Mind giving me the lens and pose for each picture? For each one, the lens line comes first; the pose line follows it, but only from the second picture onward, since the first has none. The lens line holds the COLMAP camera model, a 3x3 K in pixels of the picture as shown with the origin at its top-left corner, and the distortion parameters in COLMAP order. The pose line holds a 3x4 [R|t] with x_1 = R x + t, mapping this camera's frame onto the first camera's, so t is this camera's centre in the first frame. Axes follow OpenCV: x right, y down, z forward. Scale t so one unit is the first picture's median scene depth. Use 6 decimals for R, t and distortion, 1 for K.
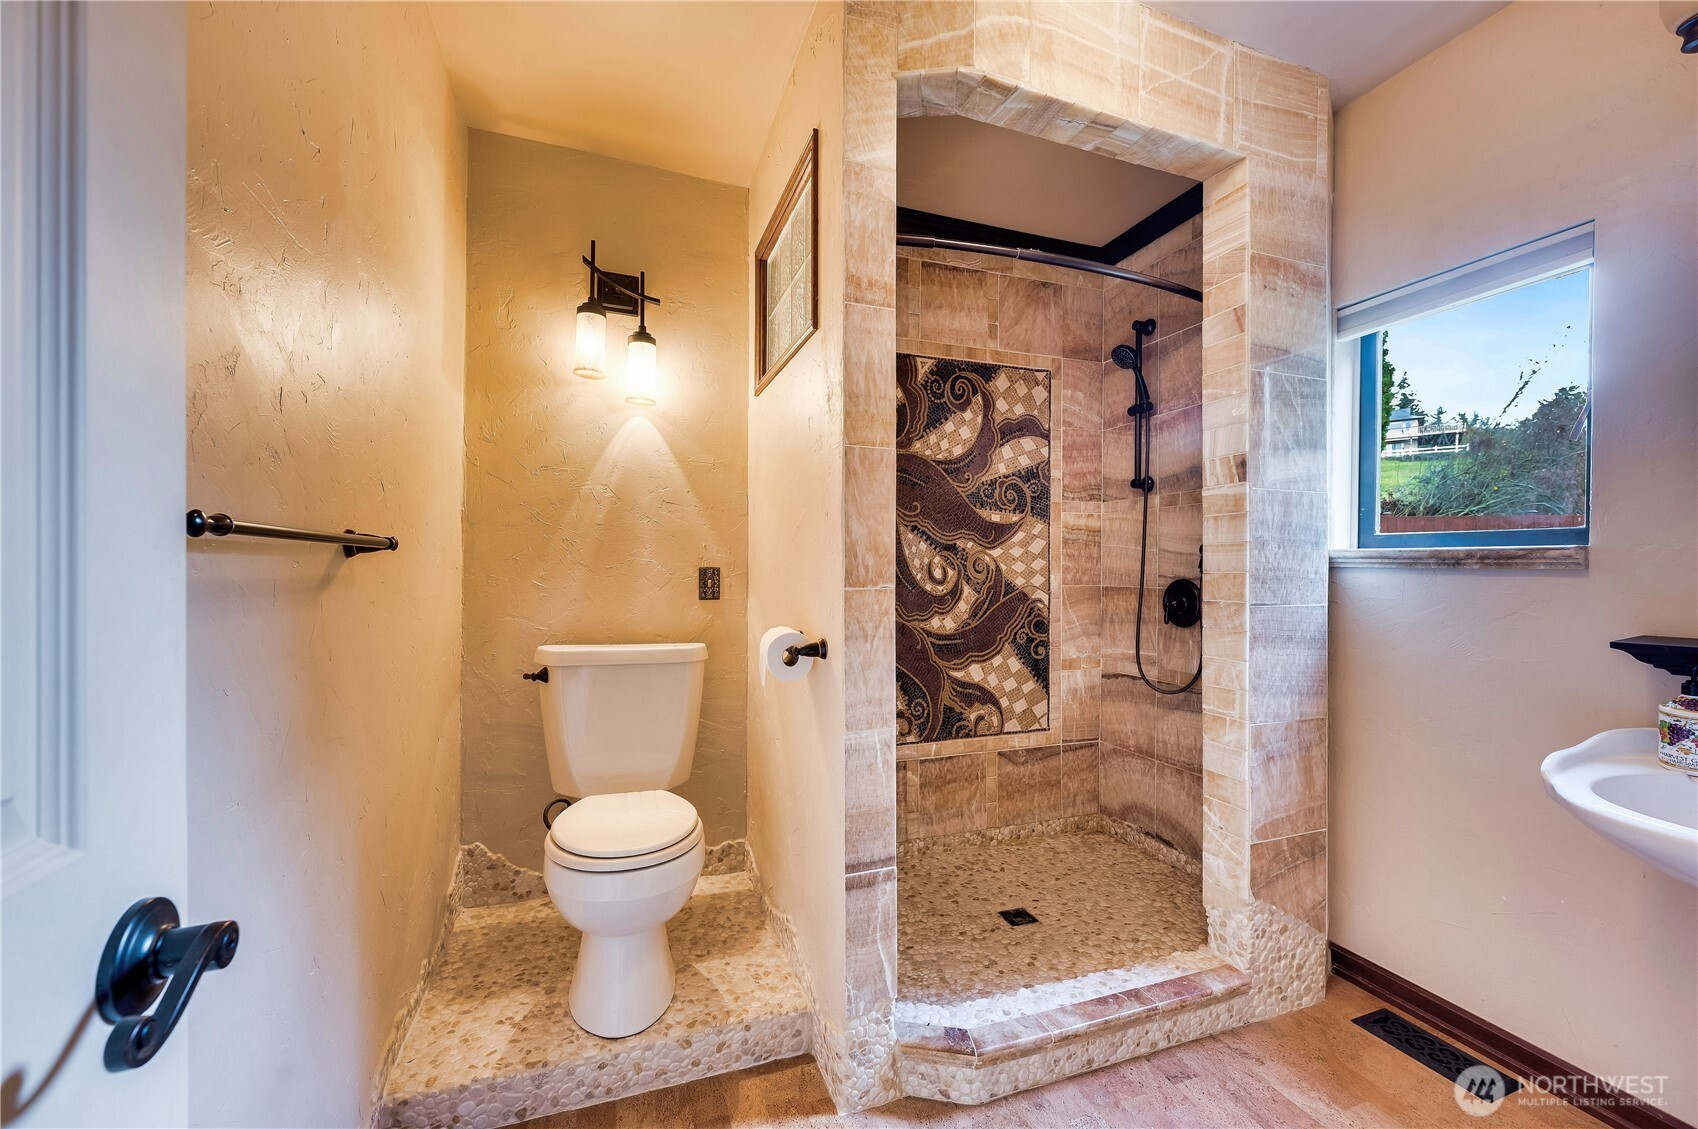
lens RADIAL K [[677.7, 0, 846.9], [0, 677.7, 569.2], [0, 0, 1]] dist [0.000039, -0.000221]
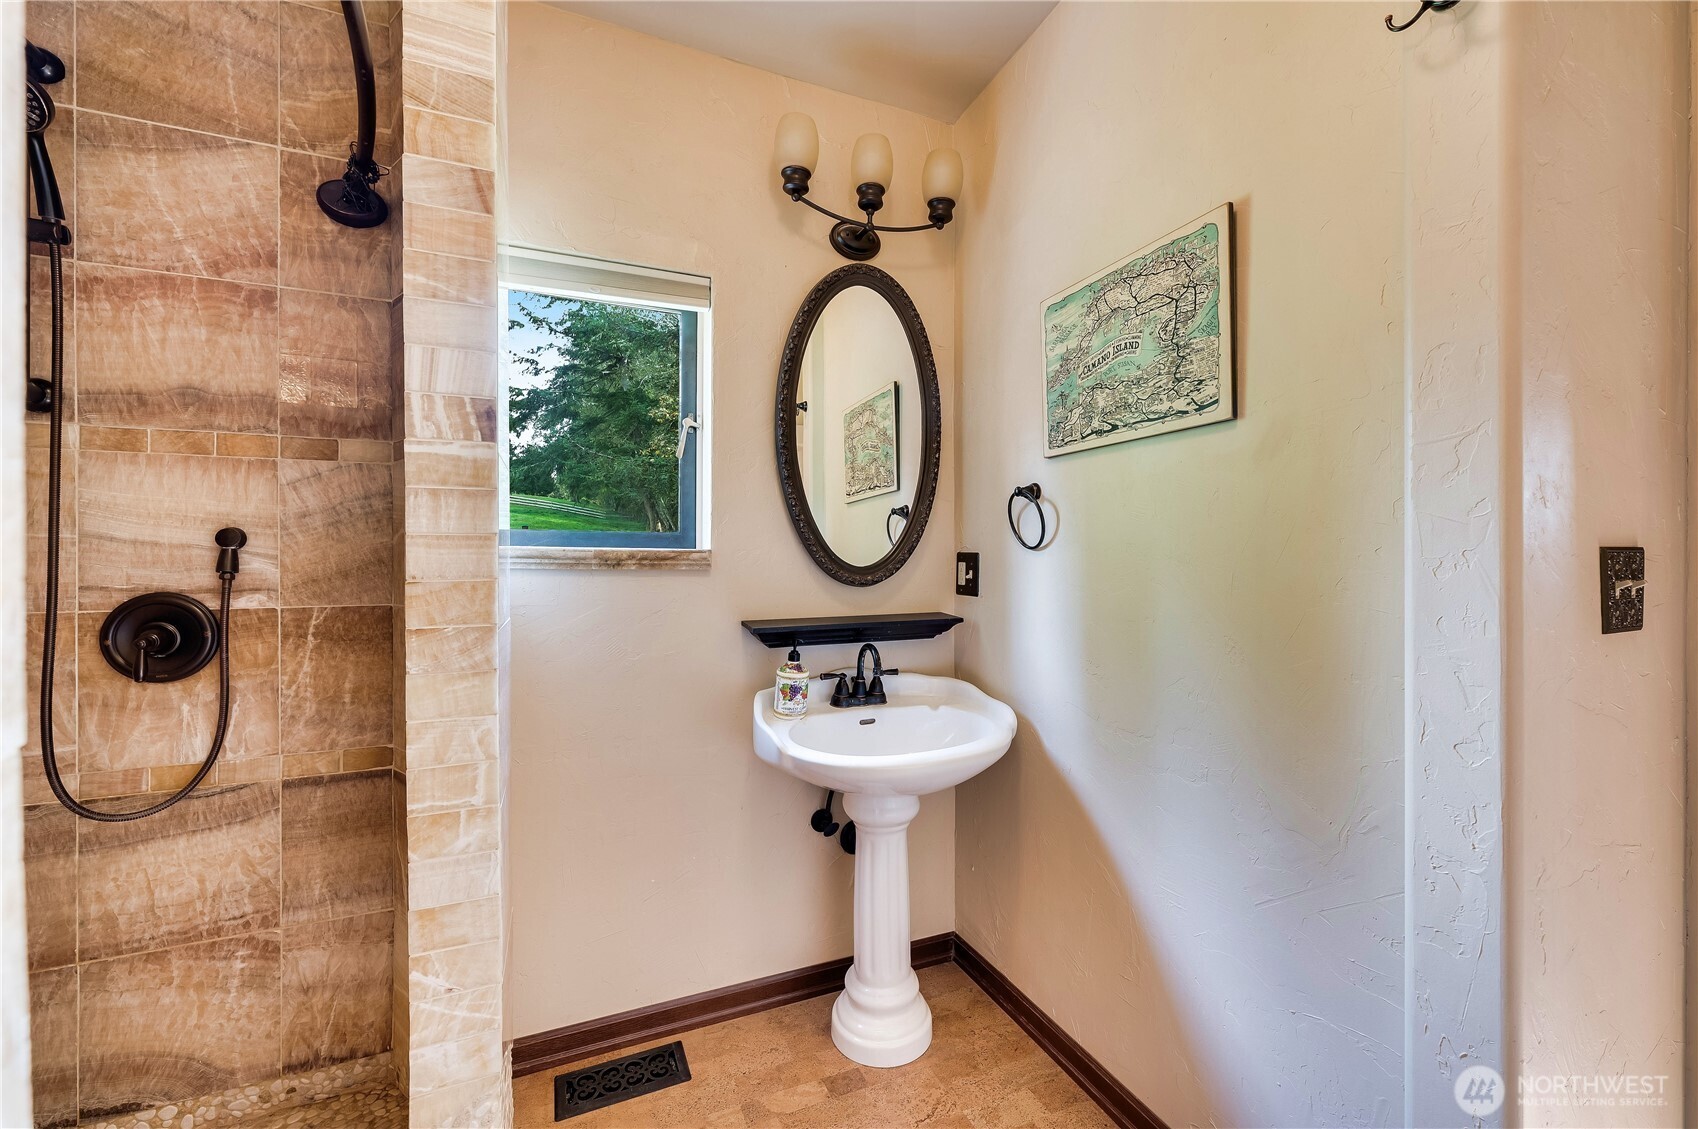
lens RADIAL K [[677.7, 0, 844.7], [0, 677.7, 562.5], [0, 0, 1]] dist [0.000039, -0.000221]
pose [[-0.053258, -0.005949, 0.998563, -0.088804], [0.000590, 0.999982, 0.005989, -0.015586], [-0.998581, 0.000908, -0.053253, 0.675698]]
